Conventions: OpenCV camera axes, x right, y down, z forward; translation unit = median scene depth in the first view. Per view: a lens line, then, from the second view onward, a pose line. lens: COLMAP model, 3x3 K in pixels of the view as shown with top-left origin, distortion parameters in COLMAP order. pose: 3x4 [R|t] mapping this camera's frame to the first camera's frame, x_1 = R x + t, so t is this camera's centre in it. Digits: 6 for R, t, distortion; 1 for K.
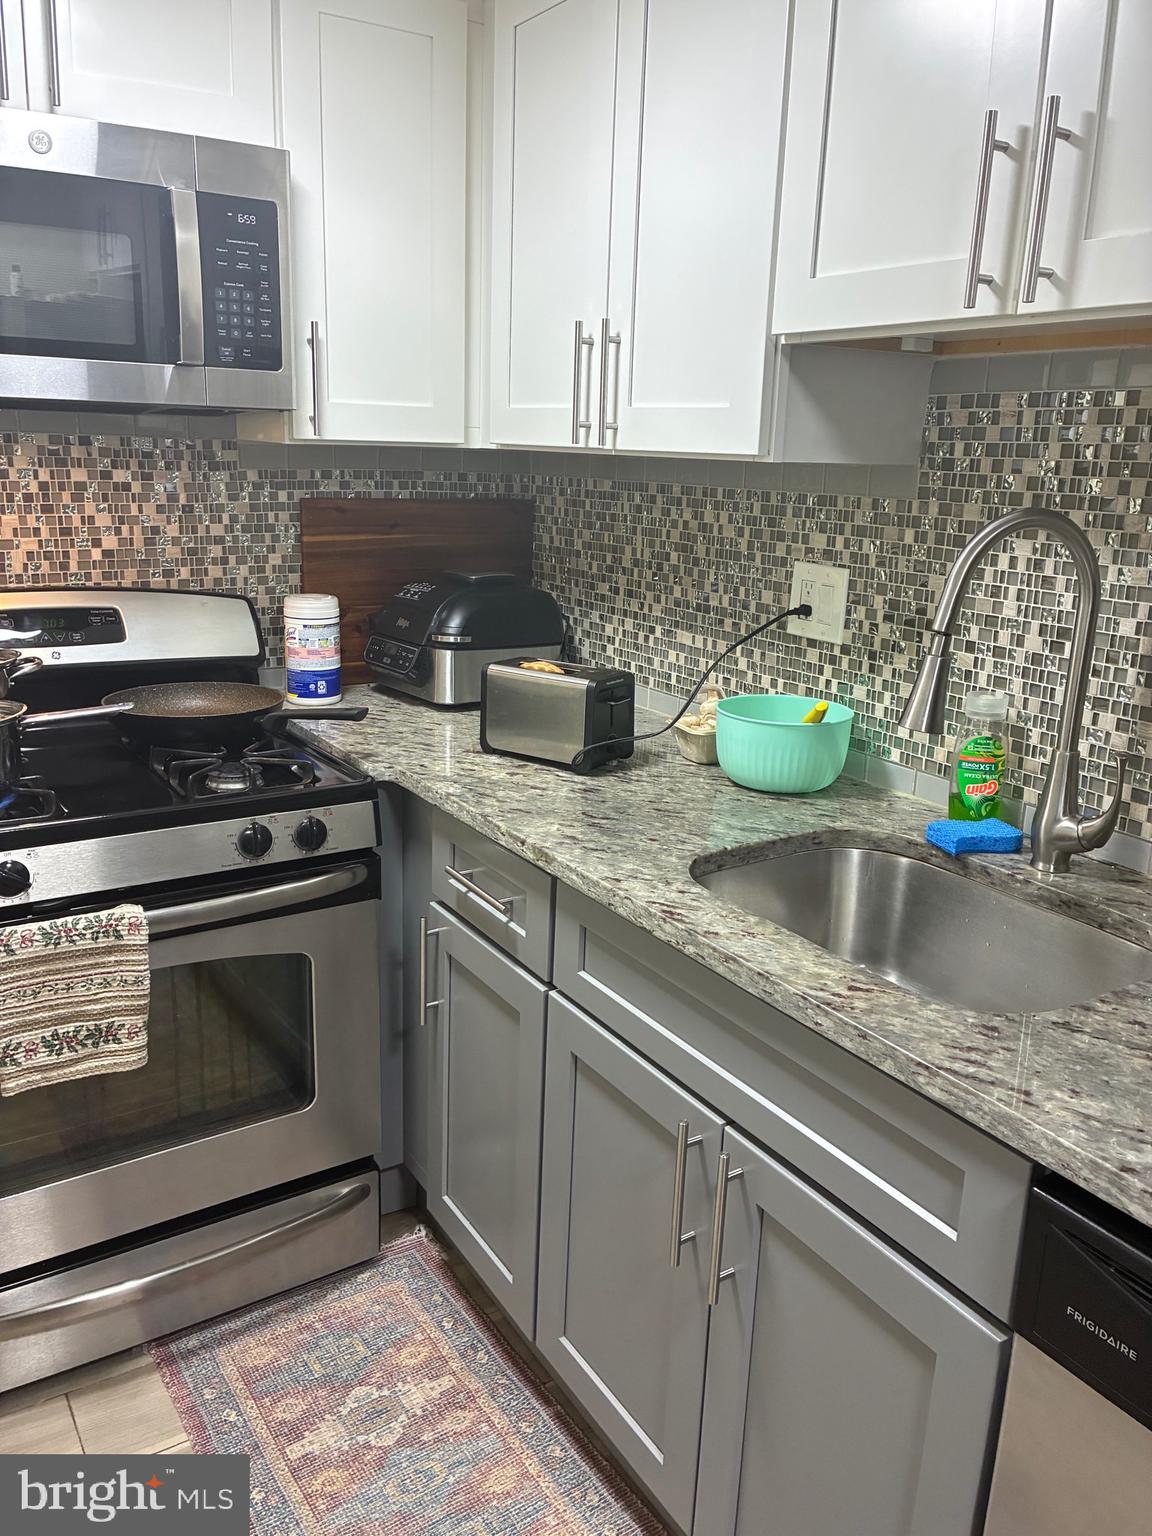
lens RADIAL K [[1160.9, 0, 576.3], [0, 1160.9, 760.5], [0, 0, 1]] dist [0.060487, -0.067006]
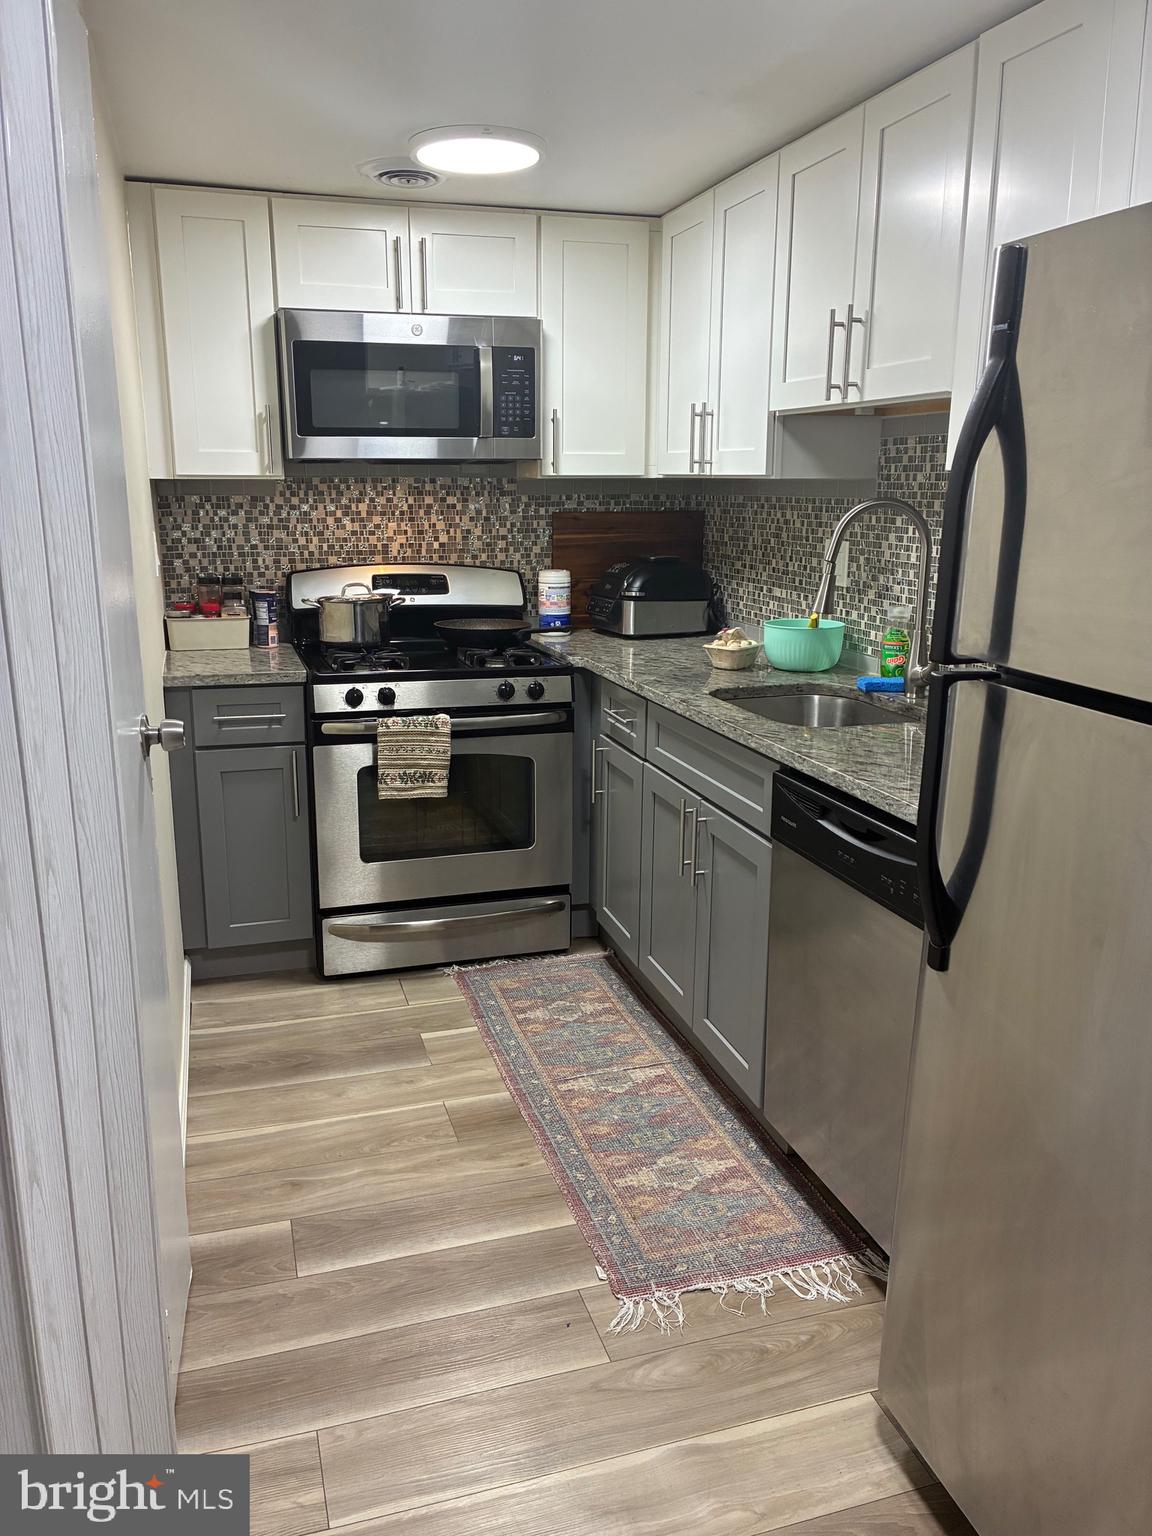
lens RADIAL K [[1160.9, 0, 577.6], [0, 1160.9, 778.3], [0, 0, 1]] dist [0.060487, -0.067006]
pose [[0.962979, 0.038758, -0.266776, 0.319781], [-0.043116, 0.999015, -0.010495, 0.212319], [0.266106, 0.021609, 0.963701, -0.721140]]
